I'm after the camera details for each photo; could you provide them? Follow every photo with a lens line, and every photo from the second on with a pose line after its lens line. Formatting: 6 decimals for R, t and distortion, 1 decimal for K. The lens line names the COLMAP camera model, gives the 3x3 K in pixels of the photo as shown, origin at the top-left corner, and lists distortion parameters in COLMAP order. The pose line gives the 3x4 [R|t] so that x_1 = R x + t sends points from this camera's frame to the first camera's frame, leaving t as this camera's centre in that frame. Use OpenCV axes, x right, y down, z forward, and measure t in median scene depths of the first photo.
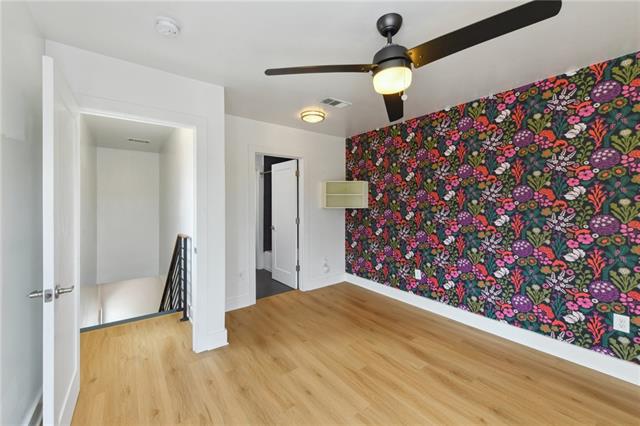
lens RADIAL K [[257.2, 0, 318.3], [0, 257.2, 201.8], [0, 0, 1]] dist [-0.000894, -0.000237]
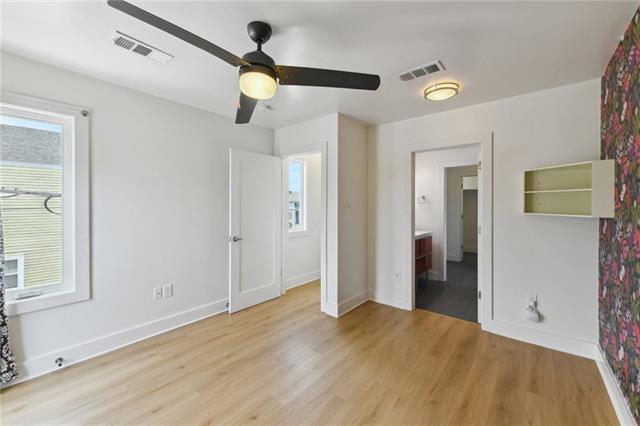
lens RADIAL K [[257.2, 0, 318.7], [0, 257.2, 208.1], [0, 0, 1]] dist [-0.000894, -0.000237]
pose [[0.237273, 0.019433, -0.971249, 0.713549], [-0.005964, 0.999810, 0.018547, 0.001702], [0.971425, 0.001392, 0.237344, 0.536363]]
